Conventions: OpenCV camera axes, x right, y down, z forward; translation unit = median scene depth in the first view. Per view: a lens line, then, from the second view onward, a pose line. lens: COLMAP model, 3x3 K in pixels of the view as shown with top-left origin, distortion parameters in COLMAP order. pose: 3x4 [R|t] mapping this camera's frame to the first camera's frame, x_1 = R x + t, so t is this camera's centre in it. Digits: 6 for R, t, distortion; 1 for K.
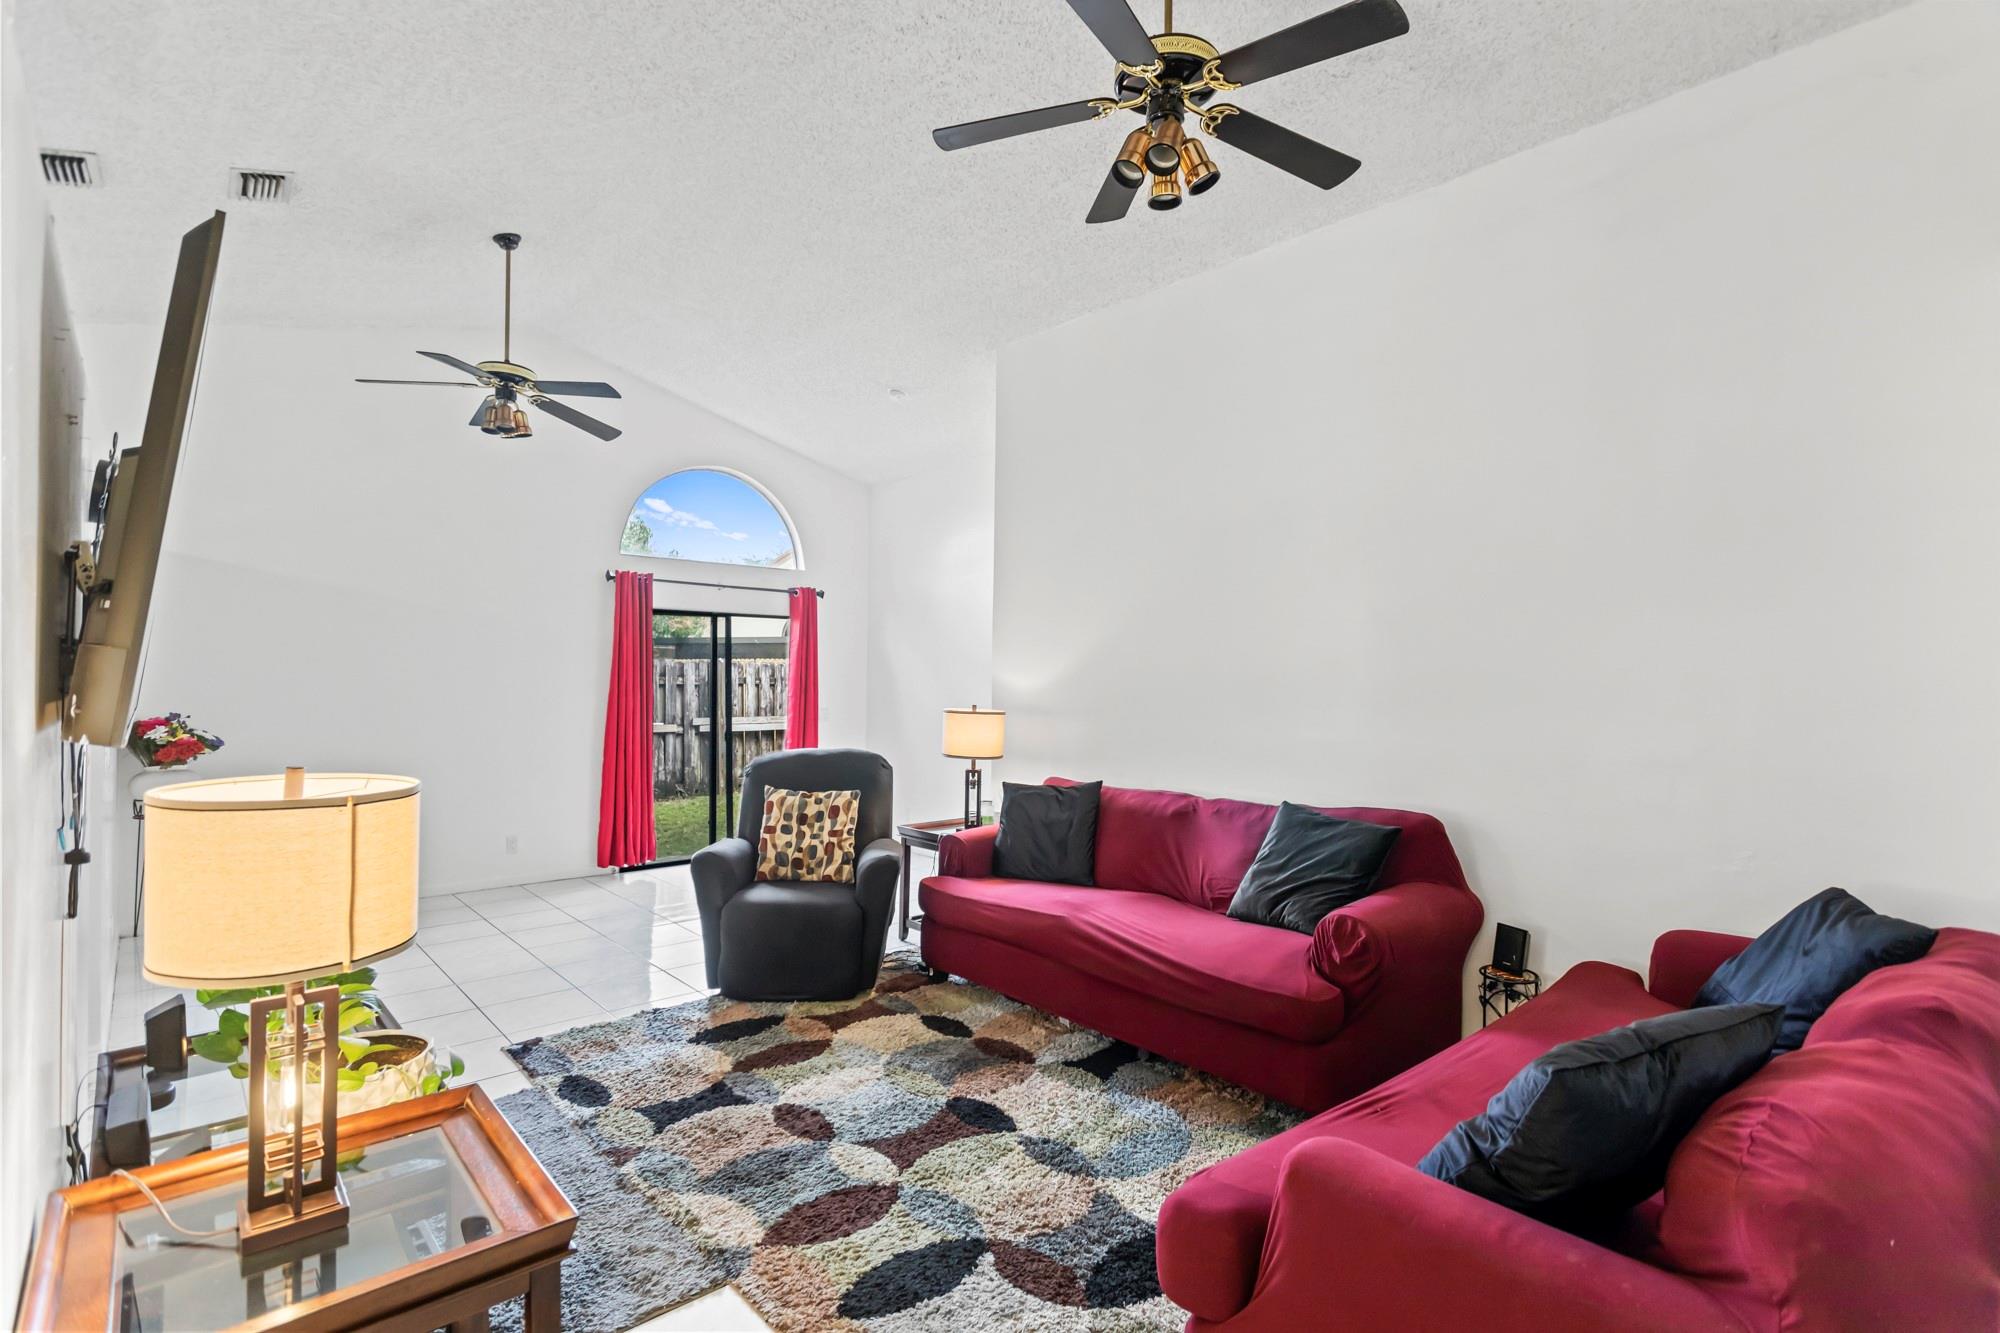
lens RADIAL K [[961.6, 0, 992.6], [0, 961.6, 683.5], [0, 0, 1]] dist [-0.000771, 0.000350]
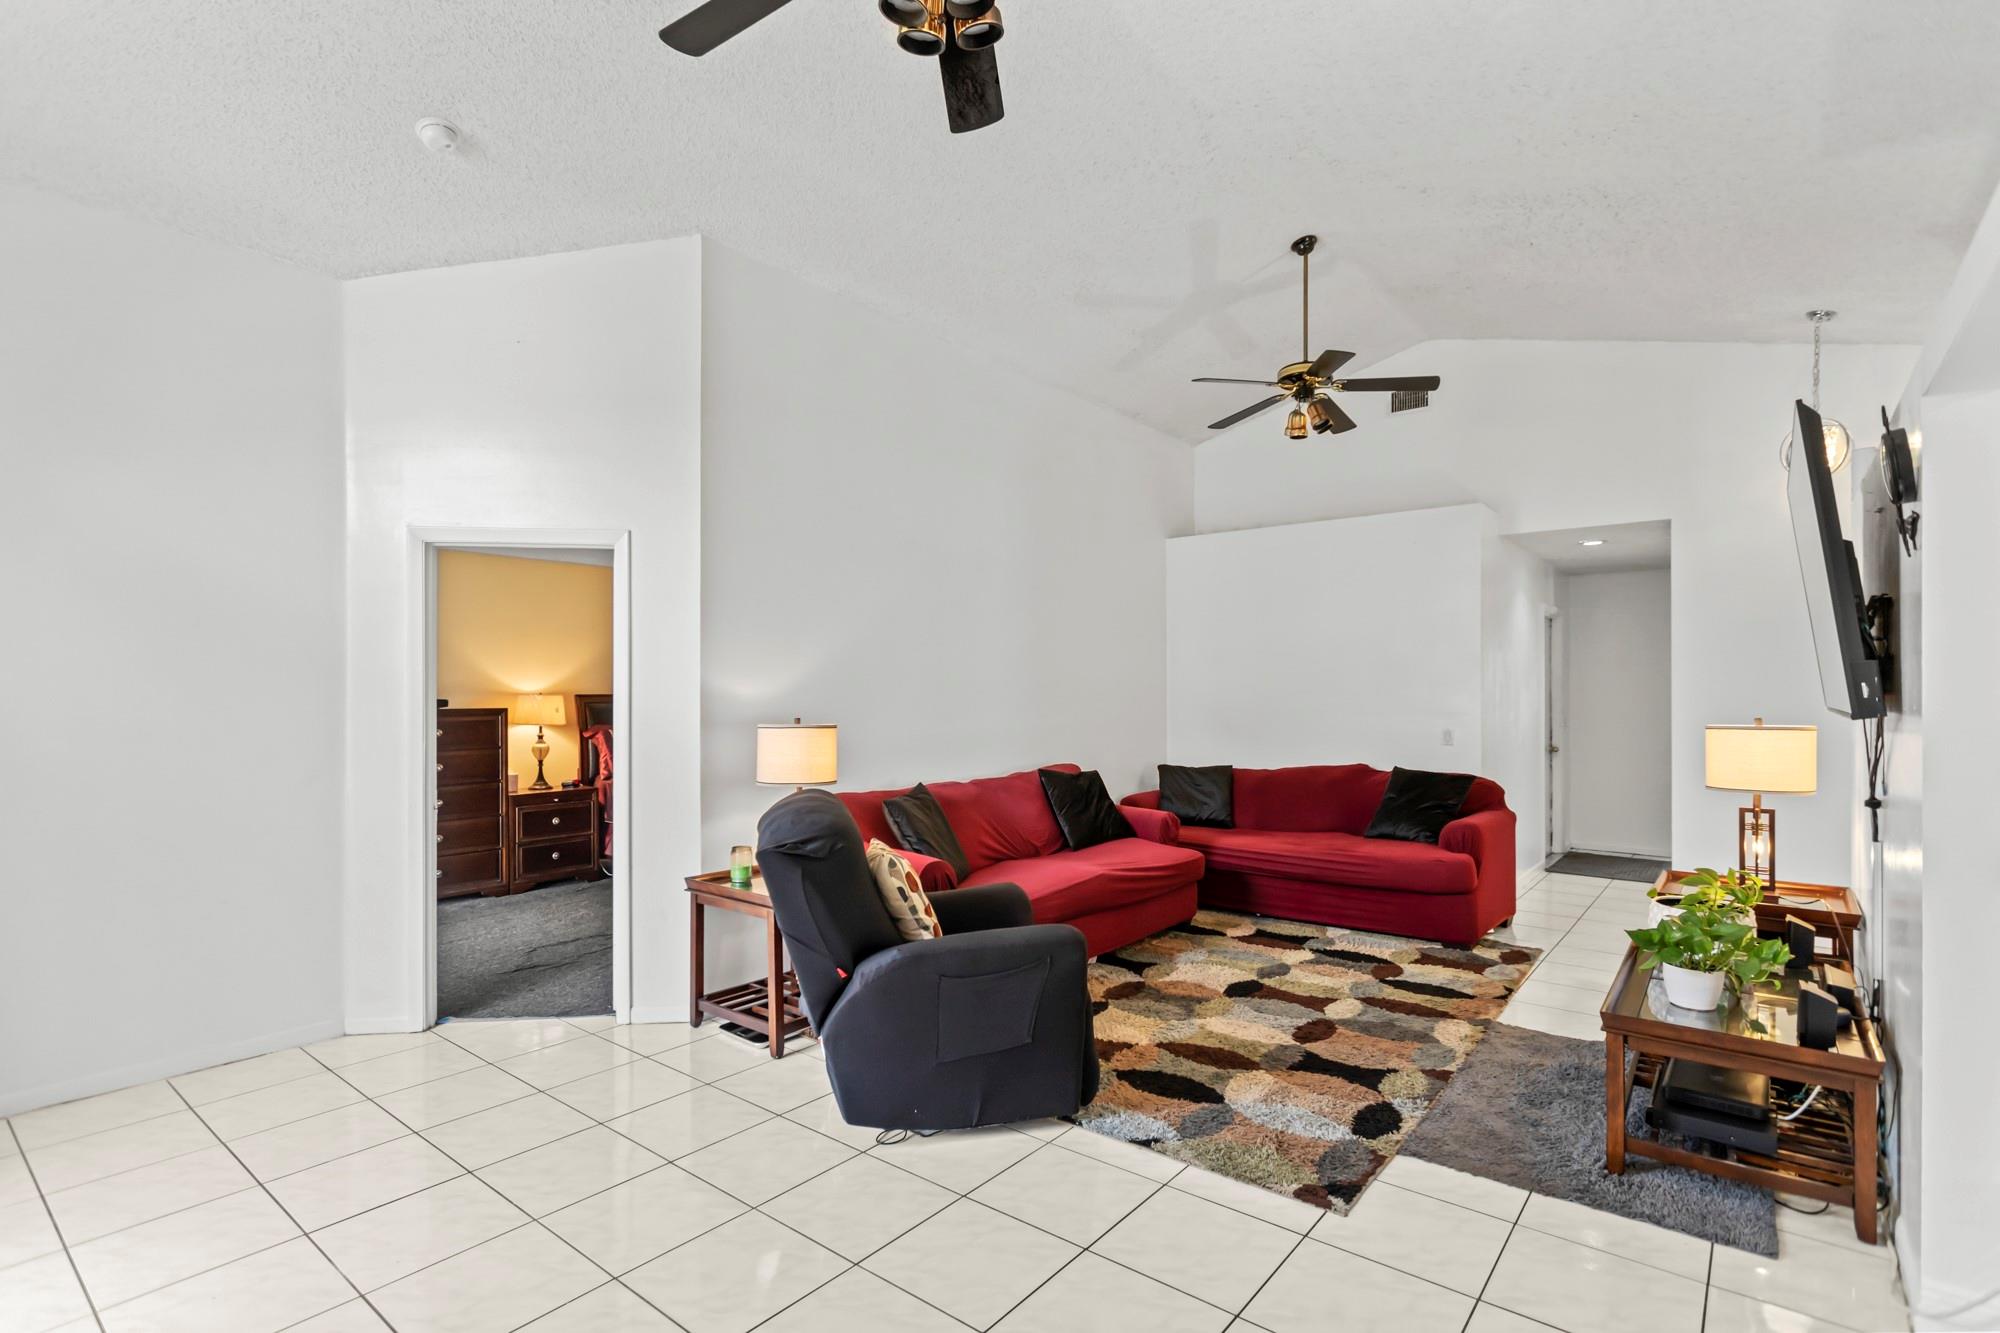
lens RADIAL K [[961.6, 0, 992.6], [0, 961.6, 683.5], [0, 0, 1]] dist [-0.000771, 0.000350]
pose [[-0.157101, -0.000175, 0.987583, -0.921914], [0.021682, 0.999758, 0.003626, -0.009617], [-0.987345, 0.021982, -0.157059, 1.074169]]
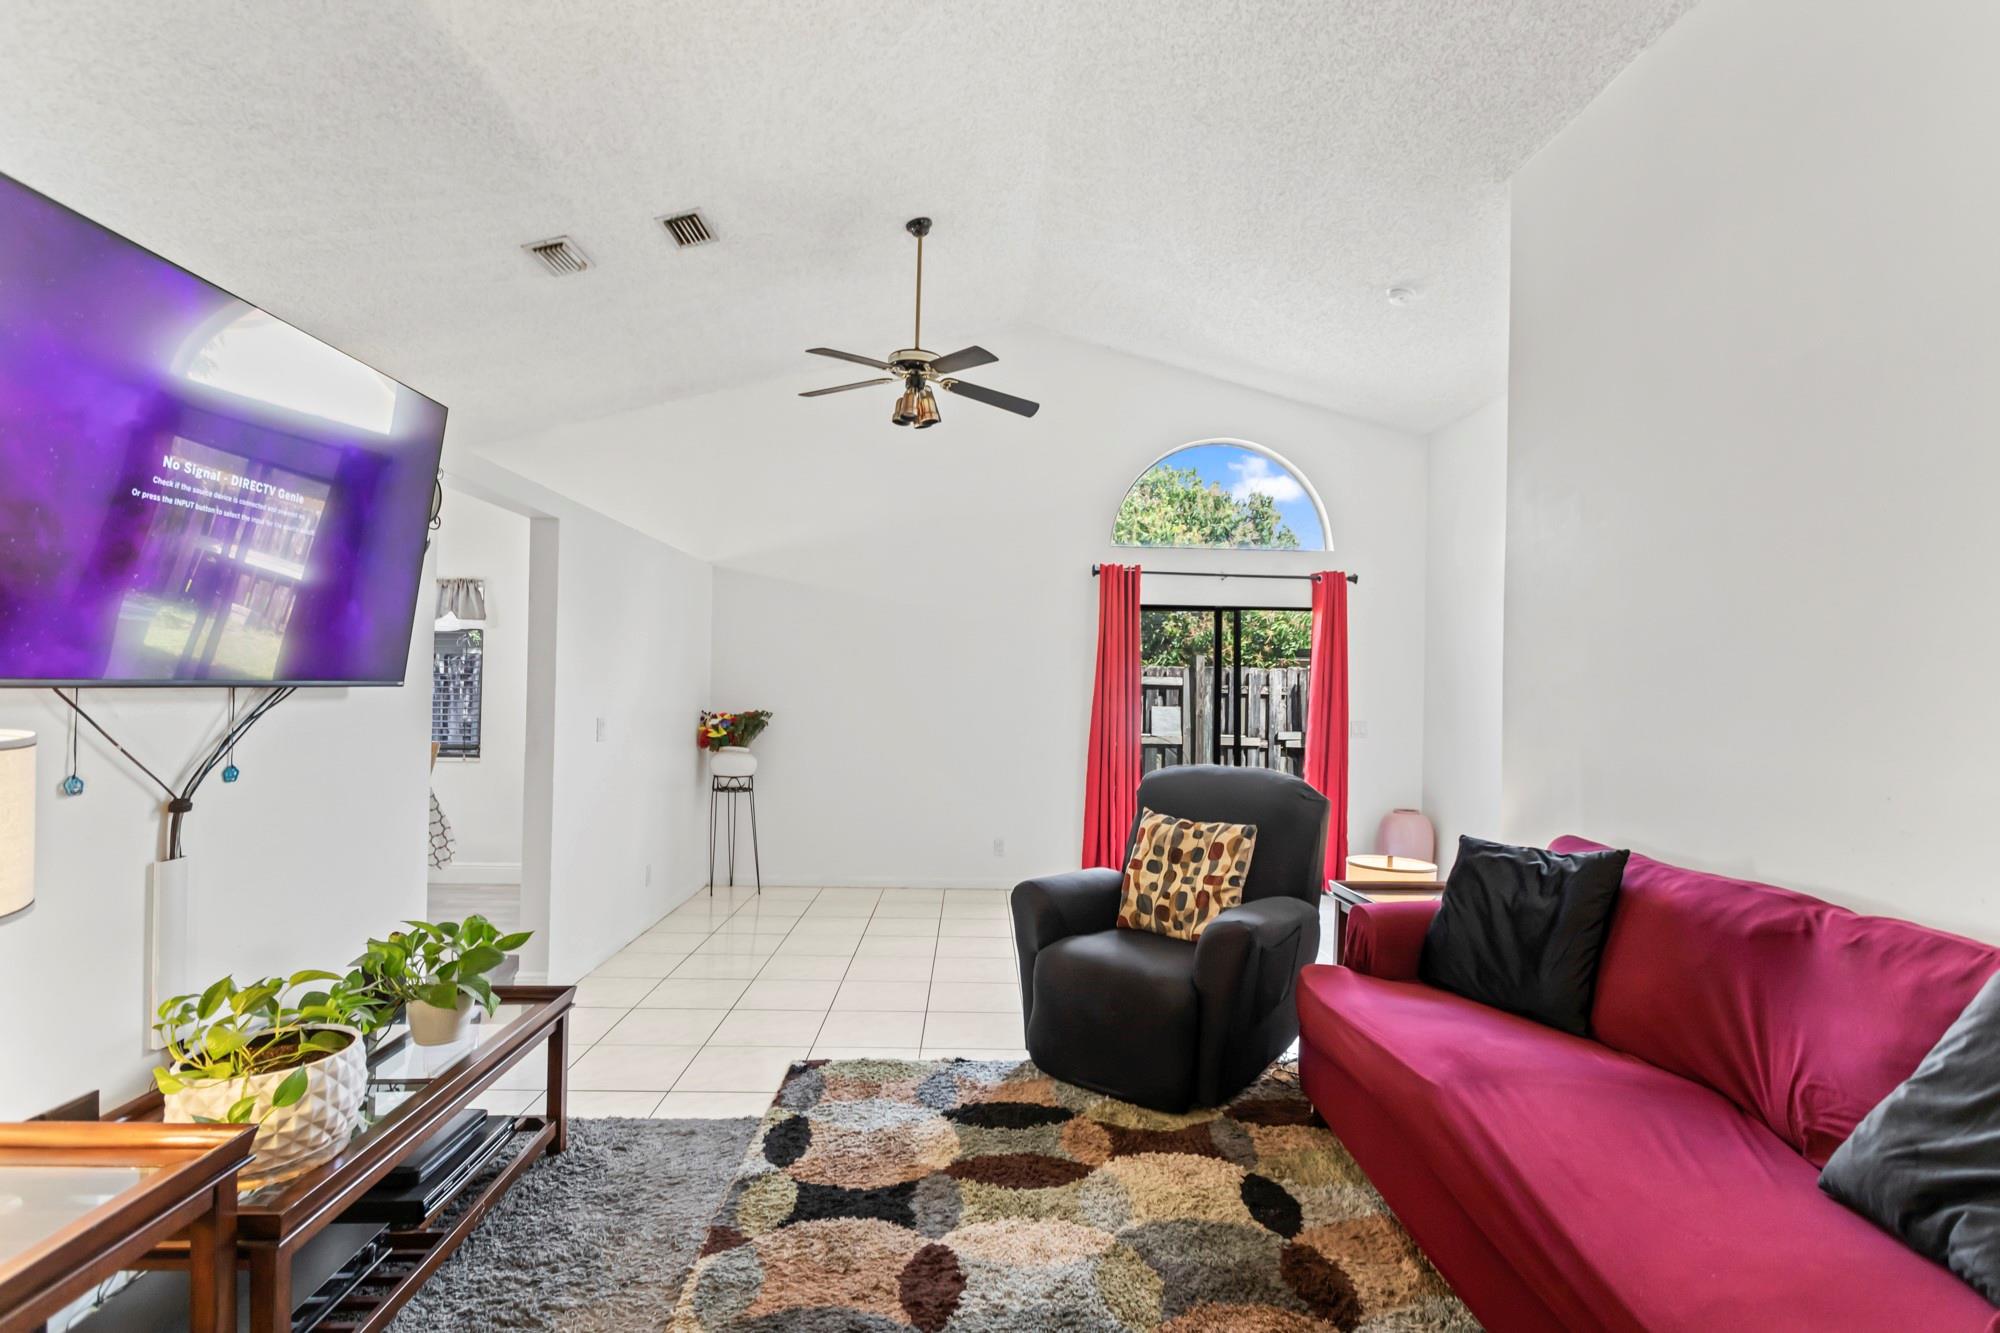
lens RADIAL K [[961.6, 0, 992.6], [0, 961.6, 683.5], [0, 0, 1]] dist [-0.000771, 0.000350]
pose [[0.754769, 0.001997, -0.655988, 0.197973], [-0.014987, 0.999787, -0.014199, 0.017177], [0.655820, 0.020548, 0.754638, 0.327768]]
